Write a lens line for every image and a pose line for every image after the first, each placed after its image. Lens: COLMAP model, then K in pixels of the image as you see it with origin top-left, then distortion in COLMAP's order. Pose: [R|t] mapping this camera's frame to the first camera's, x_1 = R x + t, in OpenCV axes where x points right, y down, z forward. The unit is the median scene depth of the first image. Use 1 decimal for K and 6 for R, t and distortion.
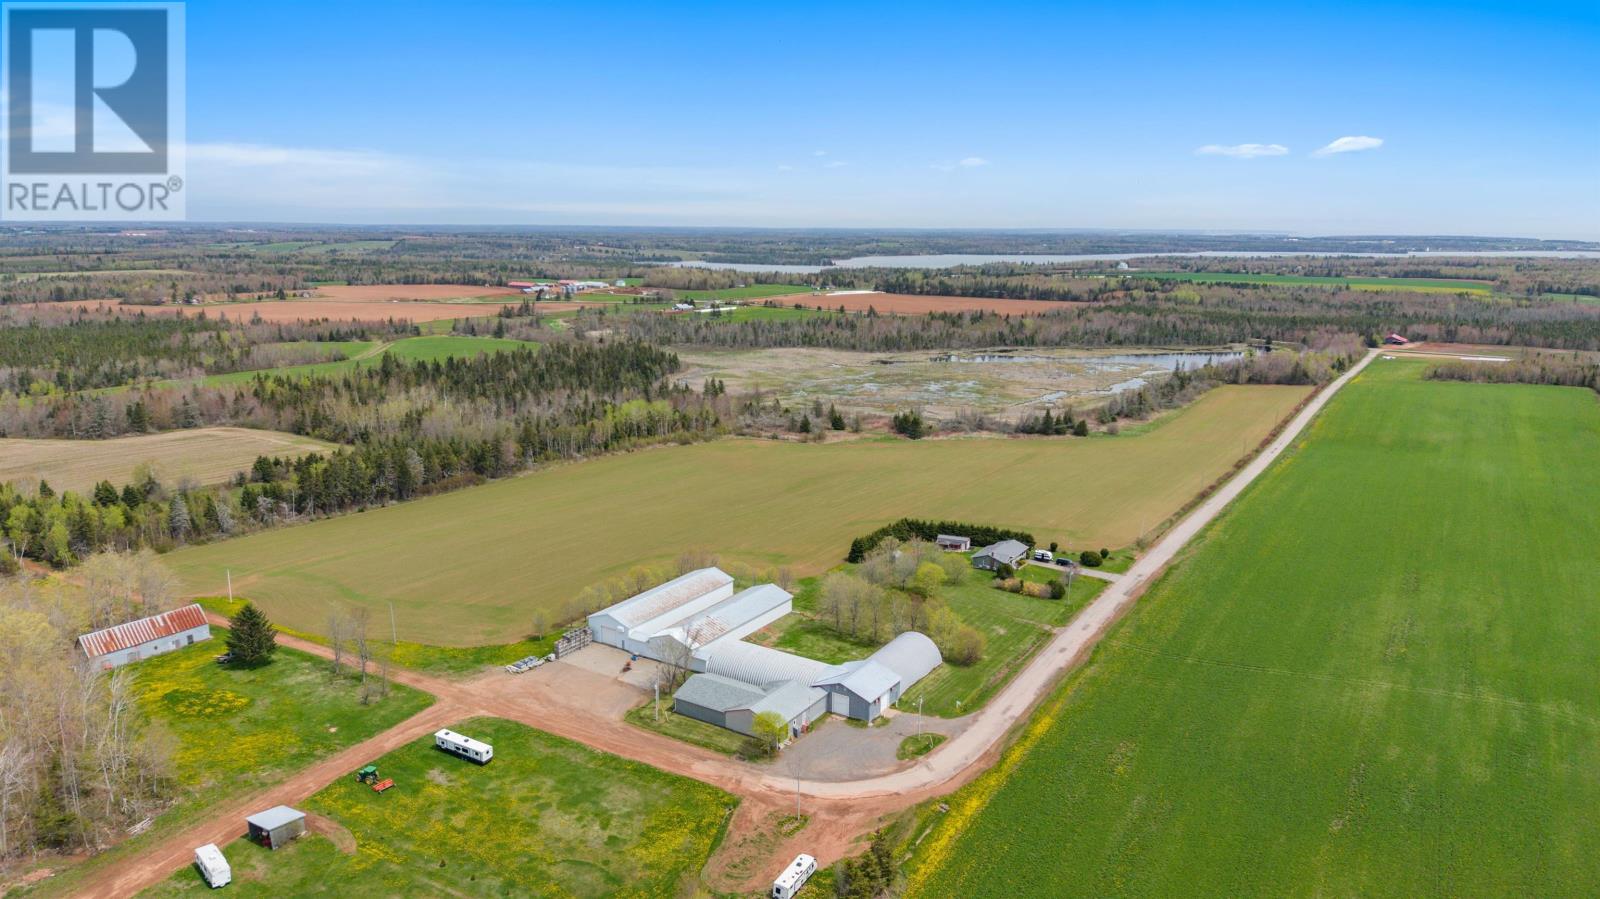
lens RADIAL K [[1062.8, 0, 802.7], [0, 1062.8, 449.4], [0, 0, 1]] dist [0.022625, -0.022976]
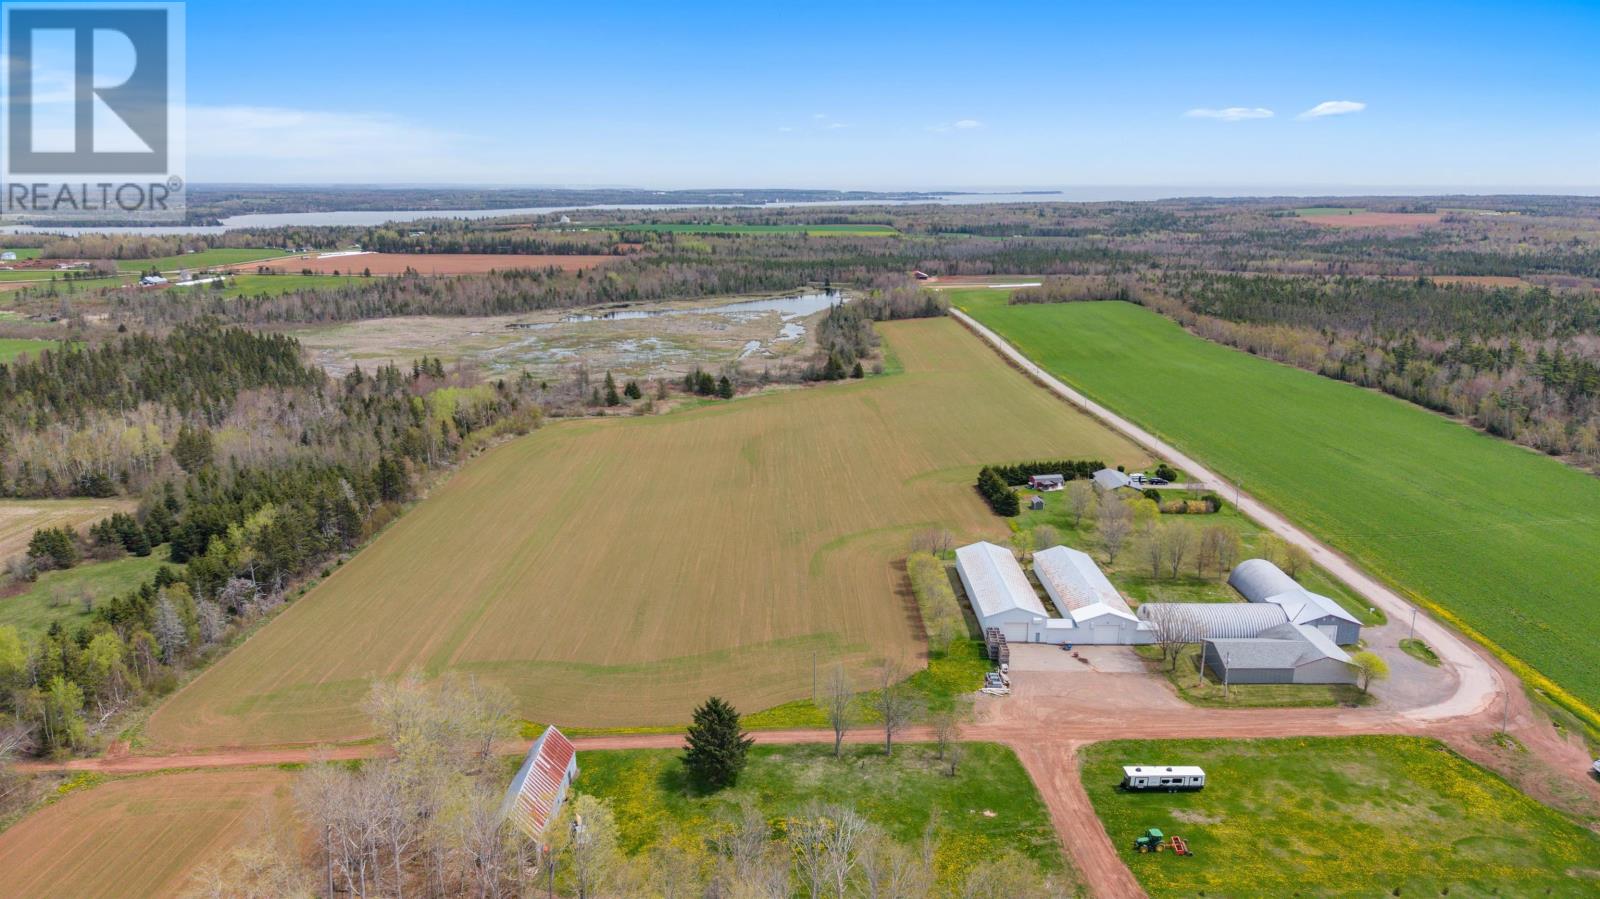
lens RADIAL K [[1056.0, 0, 803.2], [0, 1056.0, 454.3], [0, 0, 1]] dist [0.086343, -0.110861]
pose [[0.836232, -0.141813, 0.529721, -0.233909], [0.118060, 0.989888, 0.078633, -0.017973], [-0.535516, -0.003216, 0.844519, 0.106220]]
